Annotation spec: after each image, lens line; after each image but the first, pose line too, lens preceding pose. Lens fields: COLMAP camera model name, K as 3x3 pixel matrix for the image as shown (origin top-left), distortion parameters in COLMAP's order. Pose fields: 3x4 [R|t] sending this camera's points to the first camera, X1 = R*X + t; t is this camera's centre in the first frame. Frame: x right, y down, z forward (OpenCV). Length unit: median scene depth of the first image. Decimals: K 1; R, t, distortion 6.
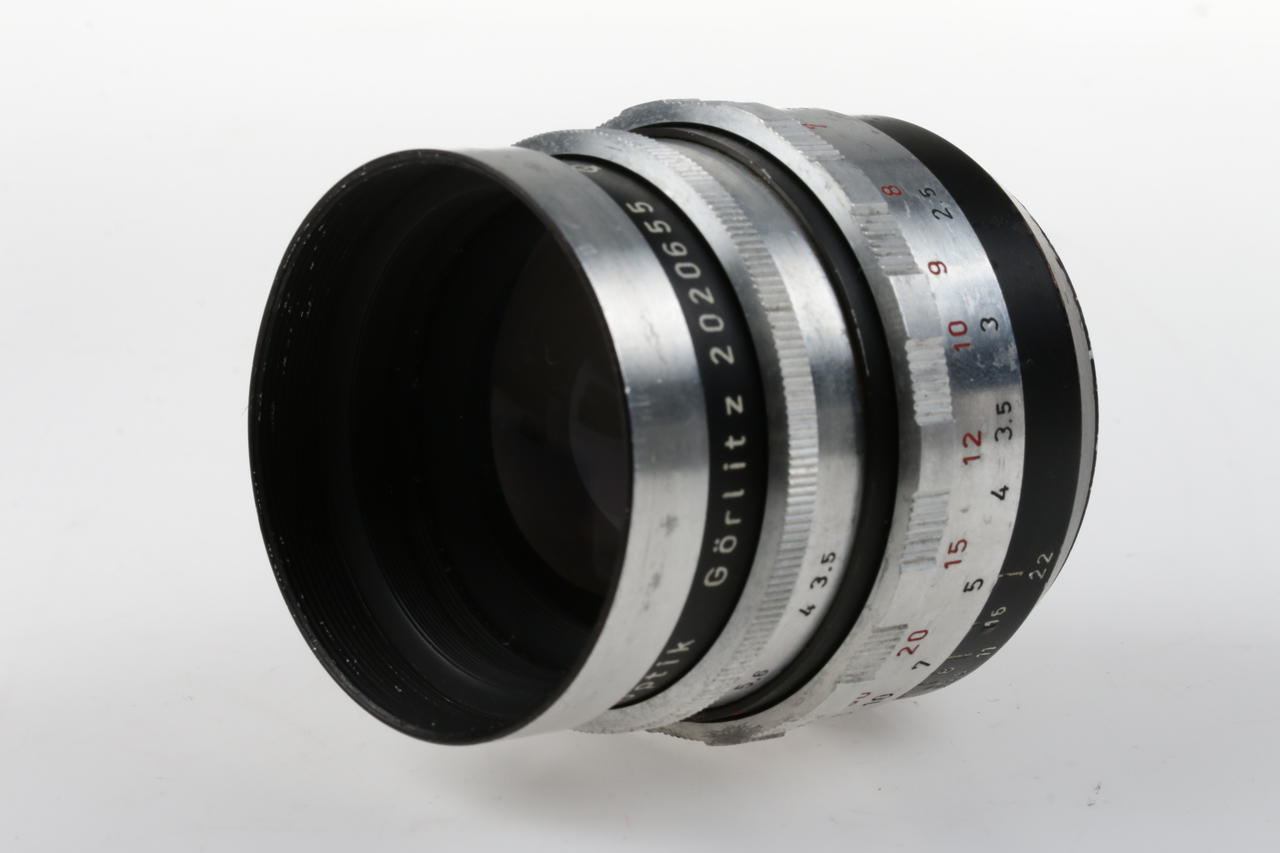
lens RADIAL K [[3713.3, 0, 643.0], [0, 3713.3, 436.8], [0, 0, 1]] dist [0.018868, 0.000000]
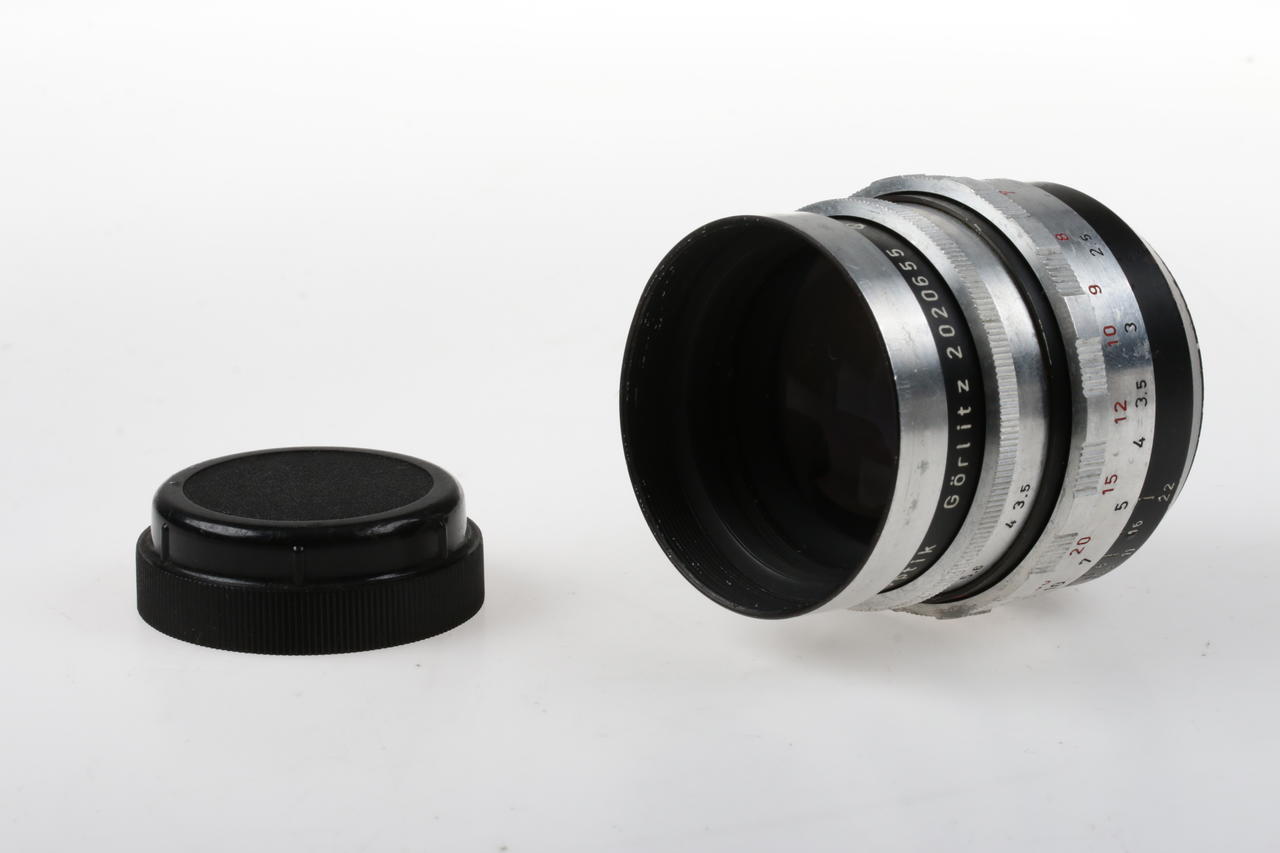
lens RADIAL K [[3713.3, 0, 637.2], [0, 3713.3, 416.5], [0, 0, 1]] dist [0.018868, 0.000000]
pose [[0.999881, -0.015328, -0.001515, -0.099668], [0.015337, 0.999865, 0.005886, -0.006783], [0.001425, -0.005909, 0.999982, -0.465963]]
